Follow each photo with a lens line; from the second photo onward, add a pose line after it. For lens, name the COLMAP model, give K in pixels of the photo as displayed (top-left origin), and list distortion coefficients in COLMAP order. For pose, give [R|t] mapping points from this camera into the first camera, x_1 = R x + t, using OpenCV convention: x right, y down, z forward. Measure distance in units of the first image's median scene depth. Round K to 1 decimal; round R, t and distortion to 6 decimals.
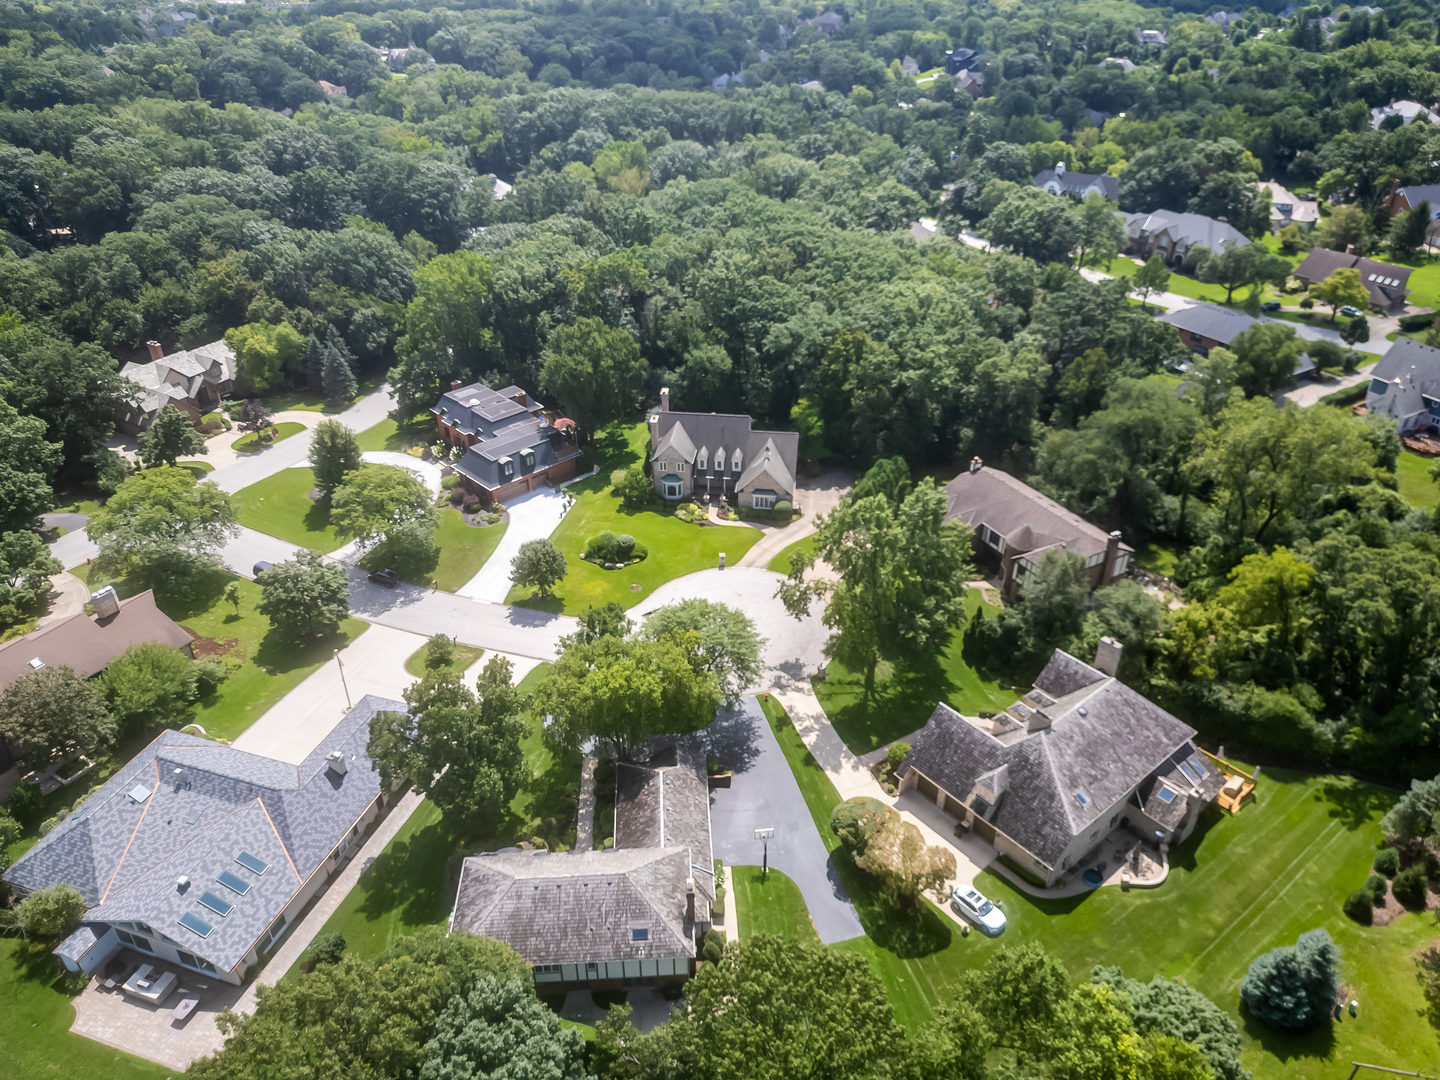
lens RADIAL K [[1014.8, 0, 715.8], [0, 1014.8, 538.3], [0, 0, 1]] dist [0.036760, -0.010655]
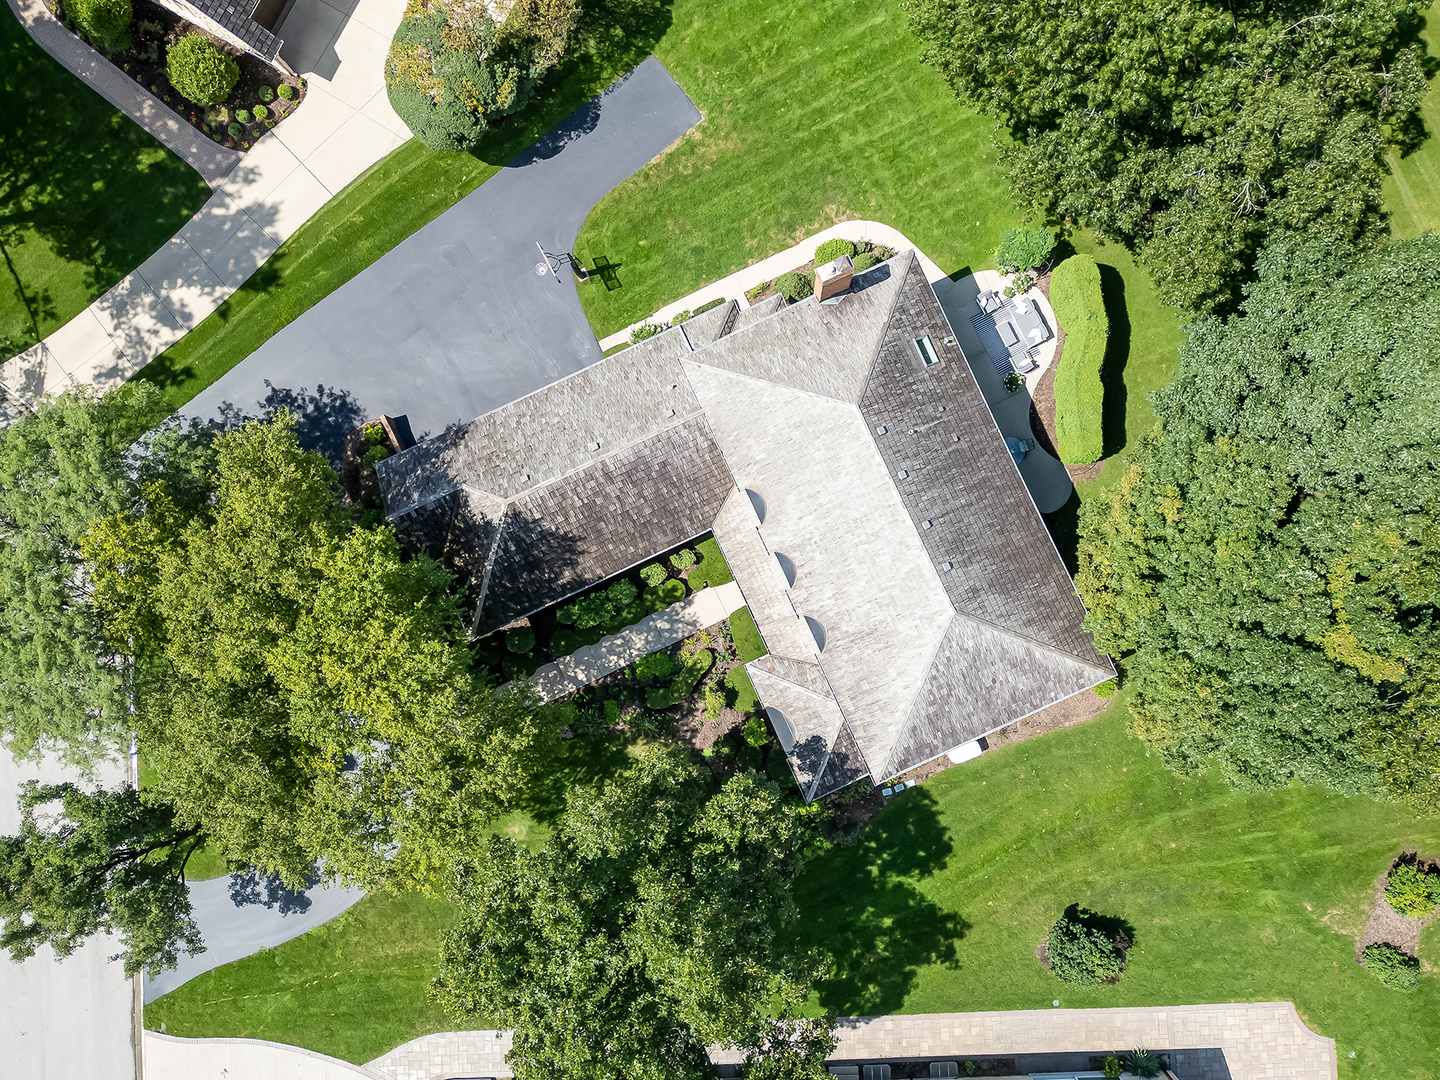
lens RADIAL K [[1014.8, 0, 722.5], [0, 1014.8, 548.8], [0, 0, 1]] dist [0.036760, -0.010655]
pose [[-0.365853, -0.929957, 0.036480, -0.121568], [0.509039, -0.167138, 0.844360, -0.091913], [-0.779122, 0.327482, 0.534533, 0.693404]]
